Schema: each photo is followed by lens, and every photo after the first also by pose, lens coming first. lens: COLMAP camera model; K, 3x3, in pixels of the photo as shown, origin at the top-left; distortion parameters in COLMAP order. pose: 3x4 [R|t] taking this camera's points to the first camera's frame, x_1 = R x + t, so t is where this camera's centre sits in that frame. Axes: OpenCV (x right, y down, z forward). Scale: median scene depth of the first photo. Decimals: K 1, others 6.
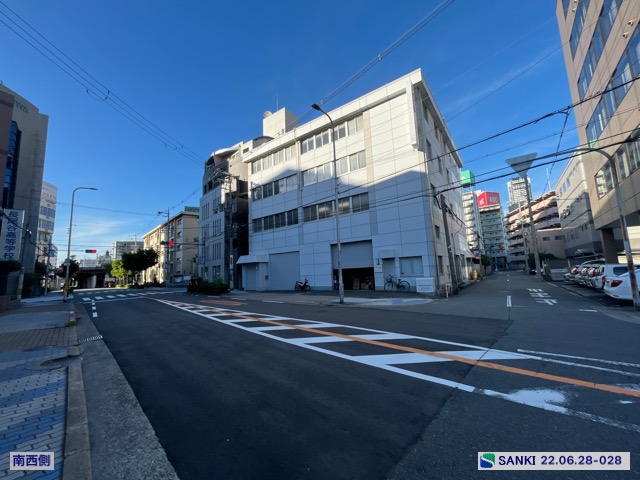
lens RADIAL K [[257.6, 0, 319.3], [0, 257.6, 240.8], [0, 0, 1]] dist [-0.003340, 0.000128]
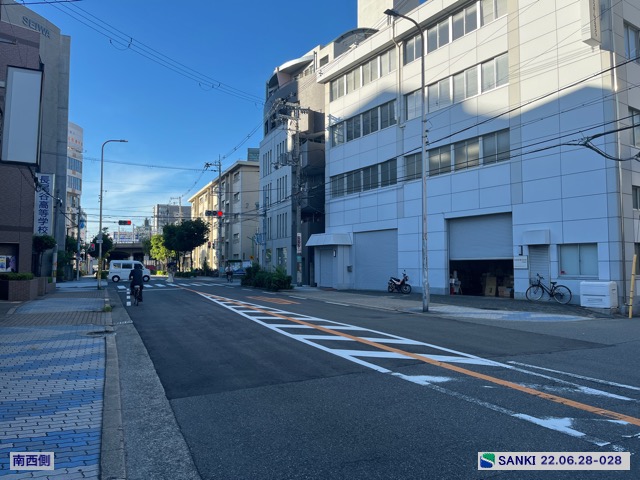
lens RADIAL K [[482.3, 0, 317.3], [0, 482.3, 238.0], [0, 0, 1]] dist [0.067111, -0.086063]
pose [[0.938571, 0.021087, -0.344441, 0.121595], [0.004702, 0.997257, 0.073865, -0.020642], [0.345054, -0.070947, 0.935898, -0.127498]]
